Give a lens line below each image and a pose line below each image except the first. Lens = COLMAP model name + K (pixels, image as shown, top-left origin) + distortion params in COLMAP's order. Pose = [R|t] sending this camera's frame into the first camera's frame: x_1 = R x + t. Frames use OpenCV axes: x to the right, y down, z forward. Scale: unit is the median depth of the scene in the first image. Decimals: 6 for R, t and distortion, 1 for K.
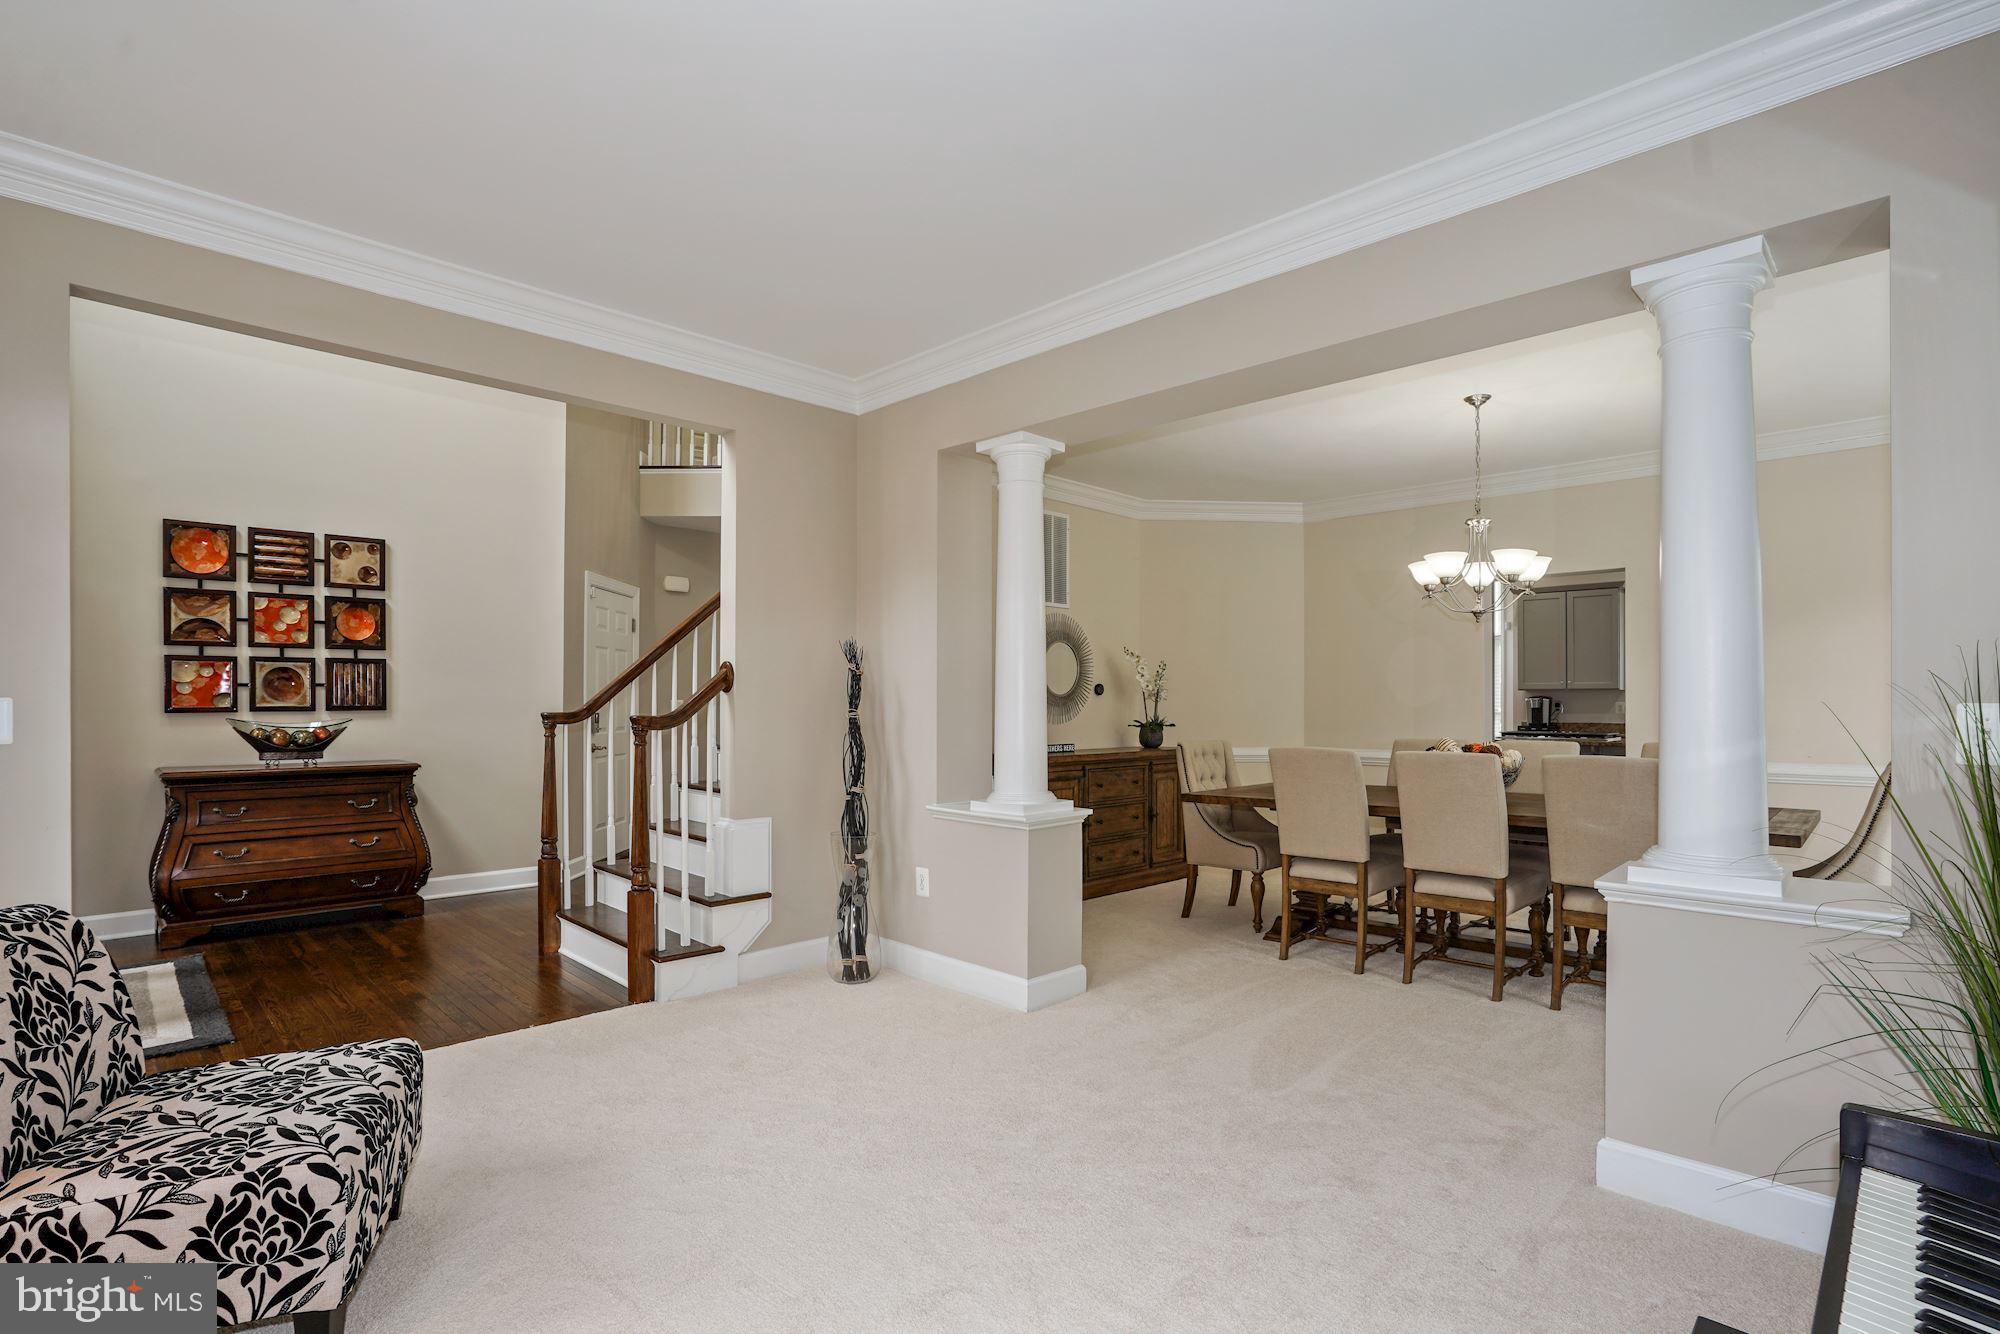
lens RADIAL K [[932.7, 0, 993.8], [0, 932.7, 682.3], [0, 0, 1]] dist [0.000034, 0.000058]
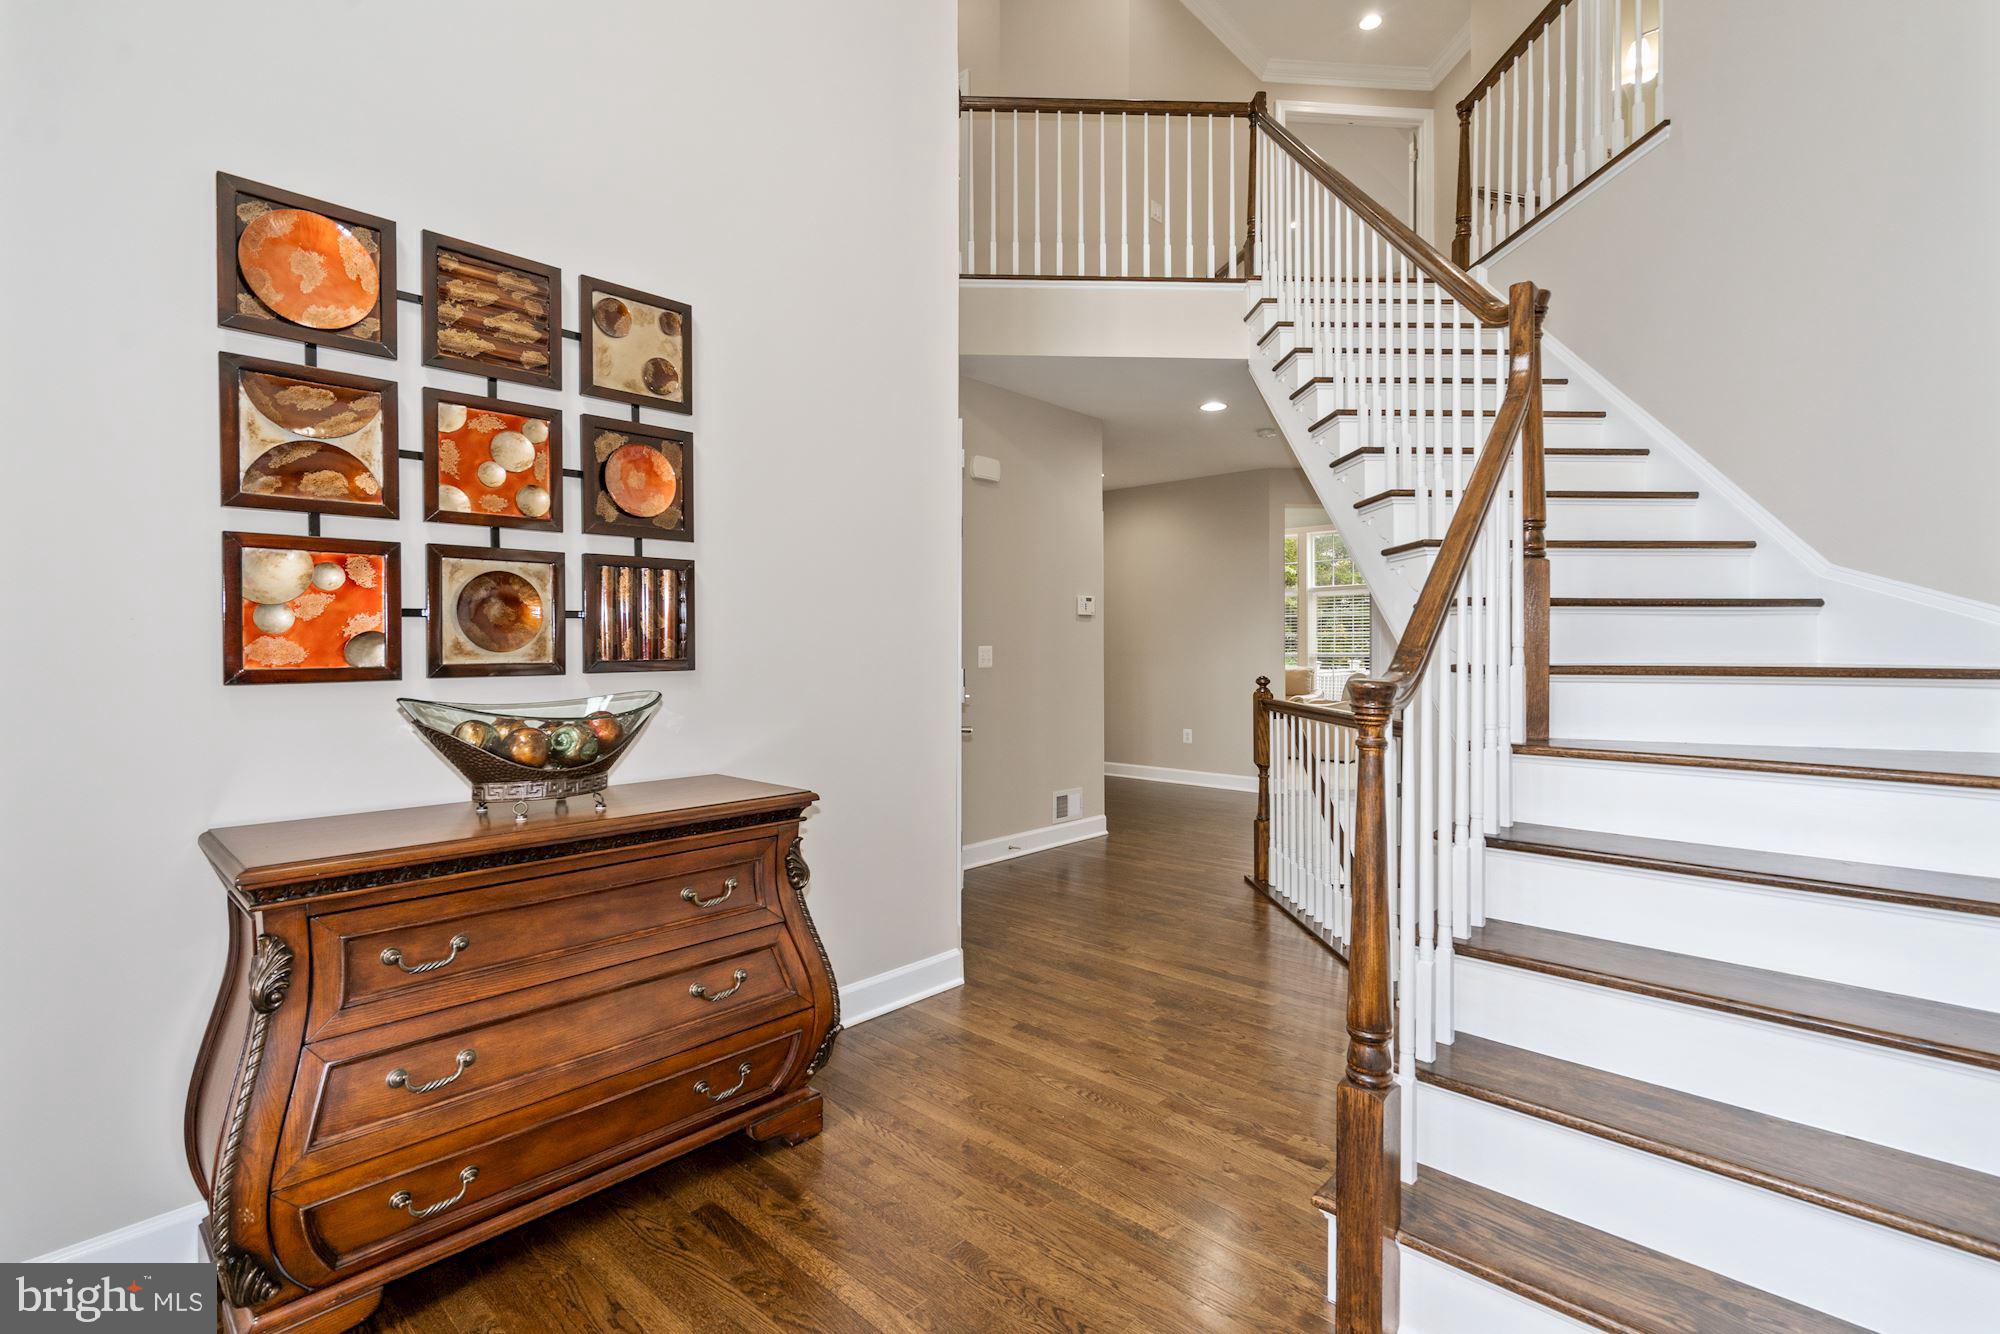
lens RADIAL K [[876.8, 0, 1002.4], [0, 876.8, 626.8], [0, 0, 1]] dist [-0.001026, -0.000208]
pose [[0.997468, 0.000695, 0.071115, -0.565762], [-0.000899, 0.999996, 0.002831, 0.007807], [-0.071112, -0.002887, 0.997464, 0.588565]]
